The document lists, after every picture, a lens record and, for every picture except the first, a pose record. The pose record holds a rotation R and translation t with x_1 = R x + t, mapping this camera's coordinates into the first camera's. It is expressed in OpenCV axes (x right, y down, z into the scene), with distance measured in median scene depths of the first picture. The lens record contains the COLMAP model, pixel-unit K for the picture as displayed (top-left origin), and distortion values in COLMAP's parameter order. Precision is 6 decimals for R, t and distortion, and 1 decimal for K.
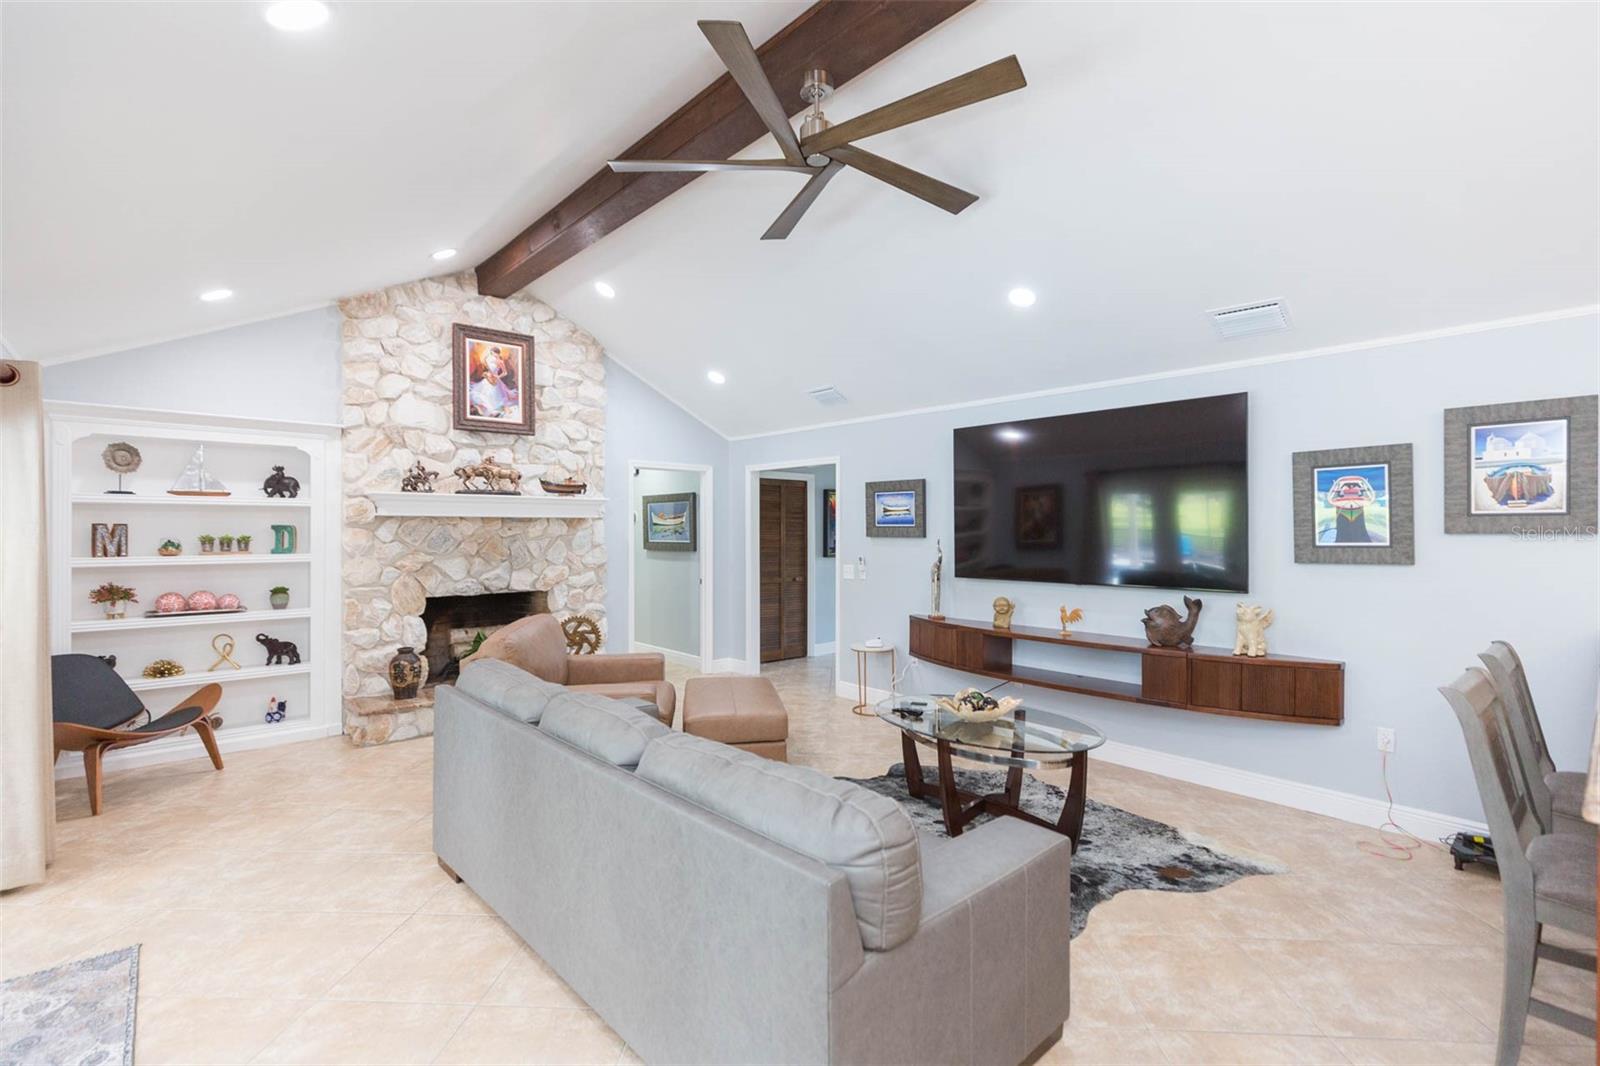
lens RADIAL K [[731.7, 0, 802.3], [0, 731.7, 529.2], [0, 0, 1]] dist [-0.001268, 0.002144]
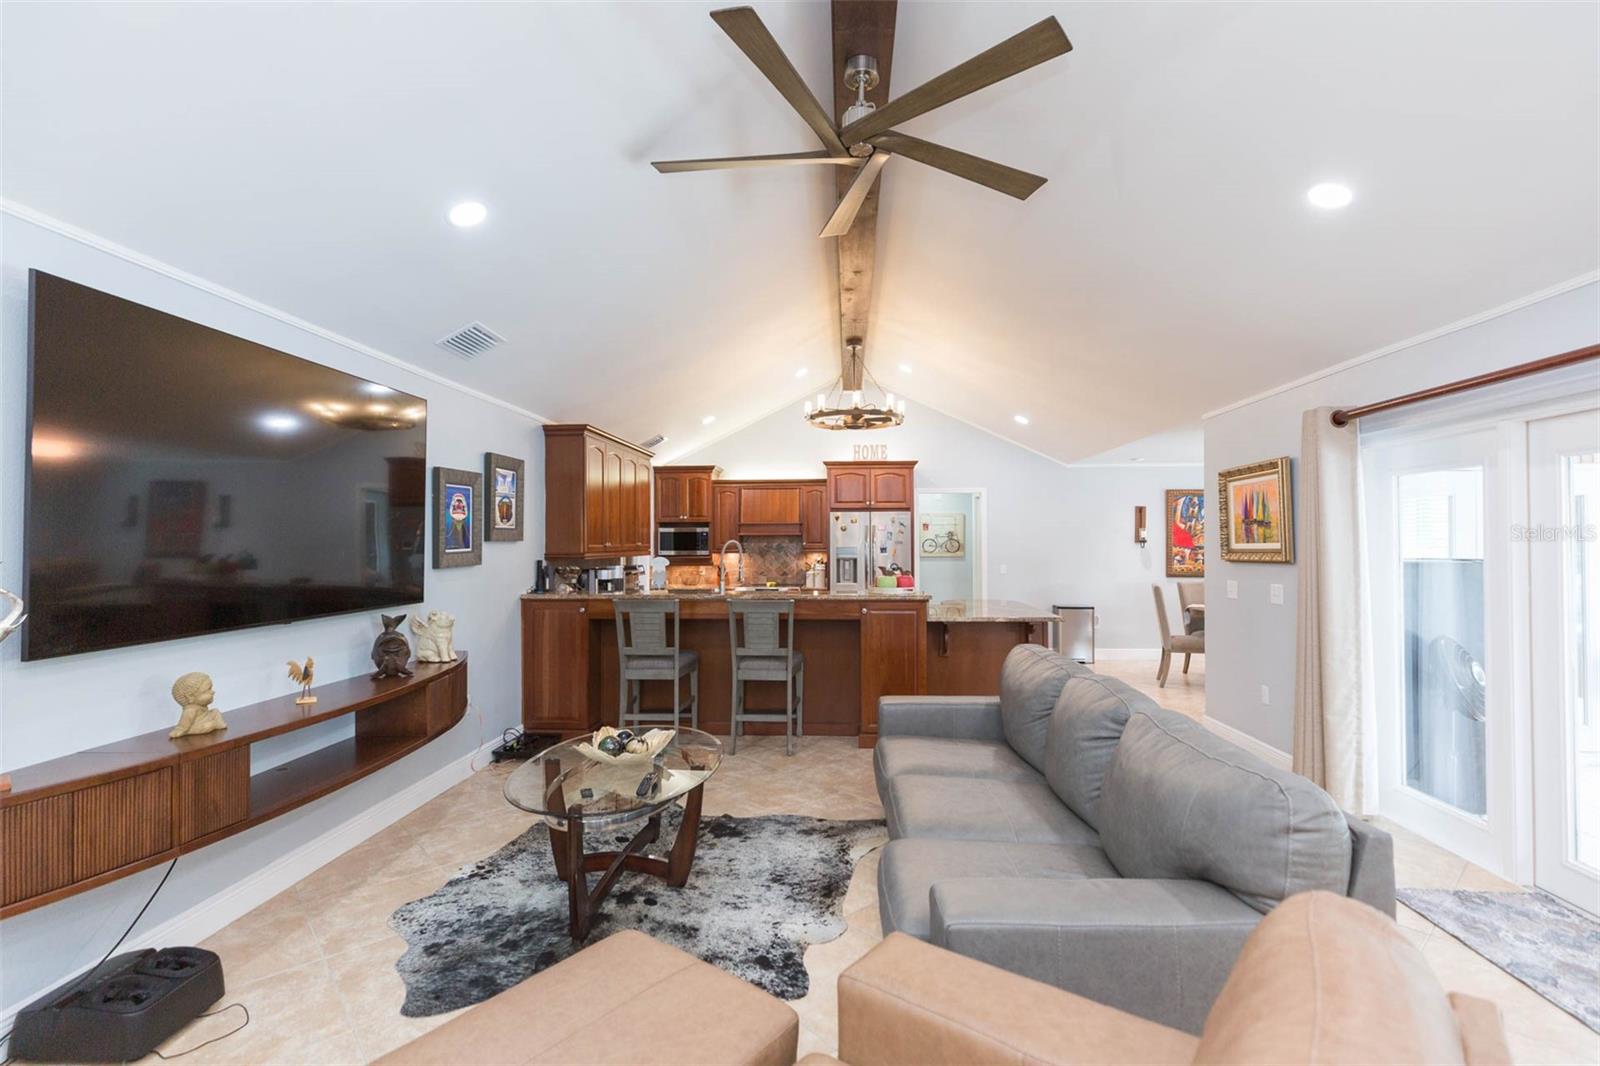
lens RADIAL K [[731.7, 0, 819.4], [0, 731.7, 532.6], [0, 0, 1]] dist [-0.001268, 0.002144]
pose [[-0.713800, 0.003104, 0.700343, -0.442872], [-0.006355, 0.999920, -0.010909, 0.000767], [-0.700321, -0.012237, -0.713724, 1.258605]]
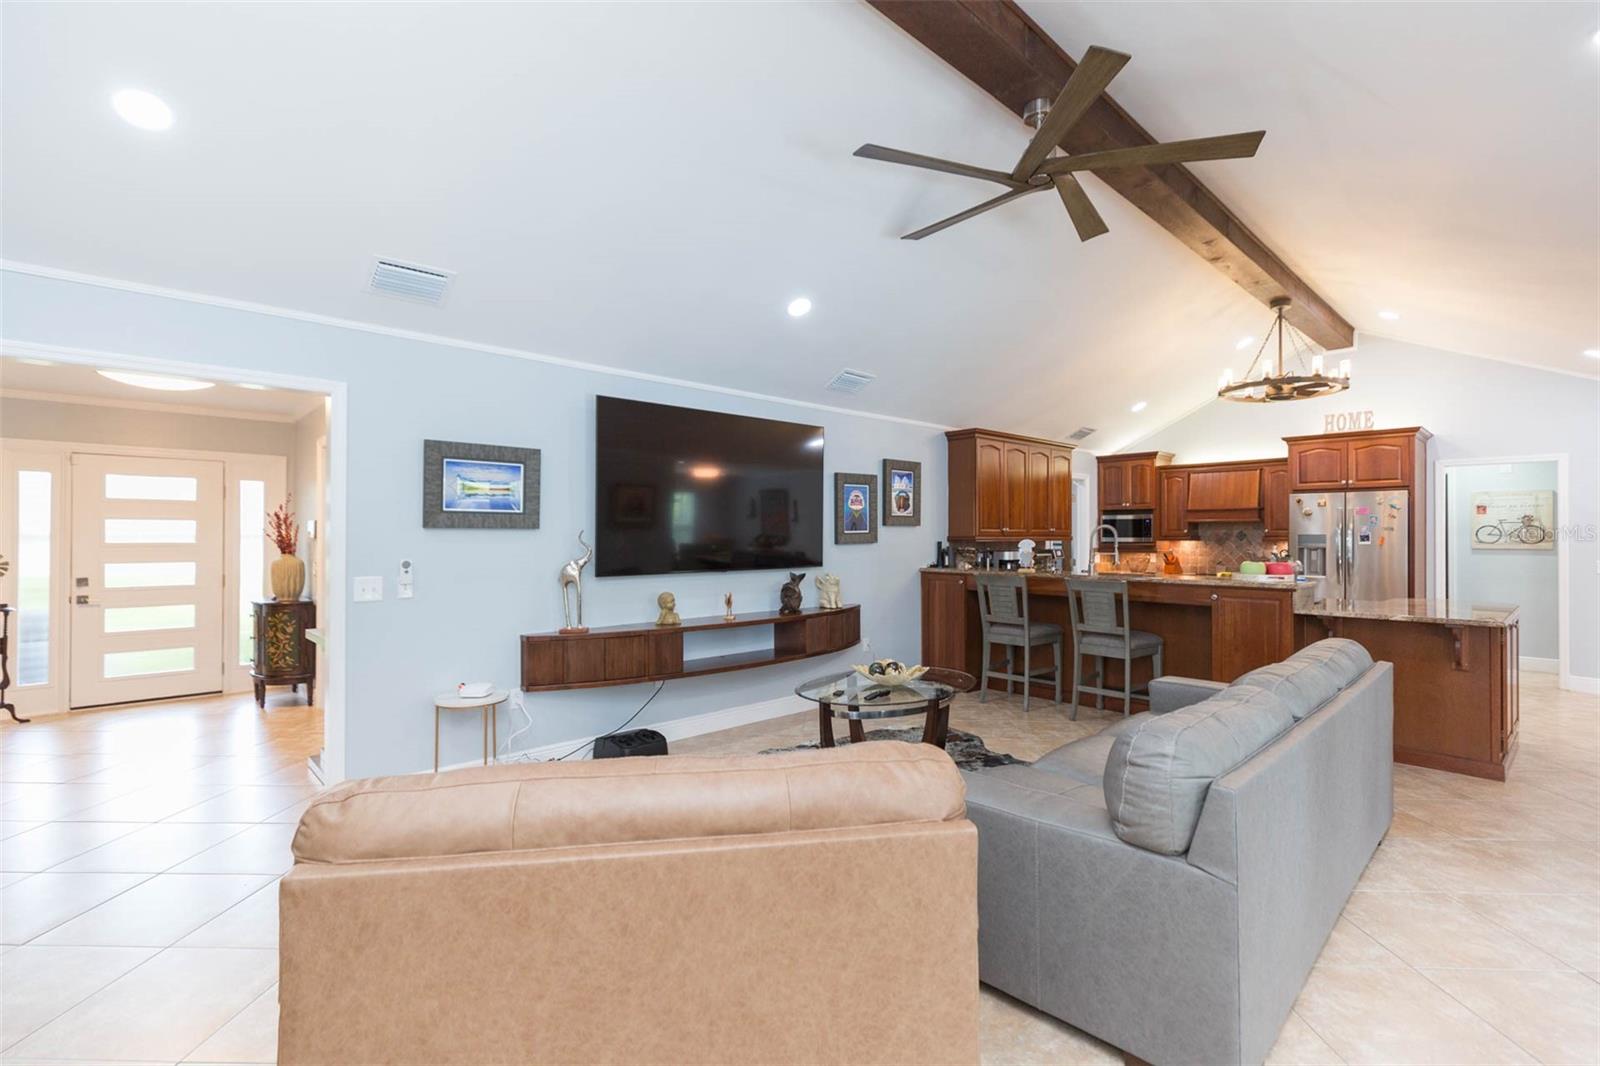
lens RADIAL K [[731.7, 0, 816.0], [0, 731.7, 530.9], [0, 0, 1]] dist [-0.001268, 0.002144]
pose [[-0.034526, -0.002283, 0.999401, -0.786136], [-0.006097, 0.999979, 0.002073, 0.013982], [-0.999385, -0.006021, -0.034539, 1.004262]]
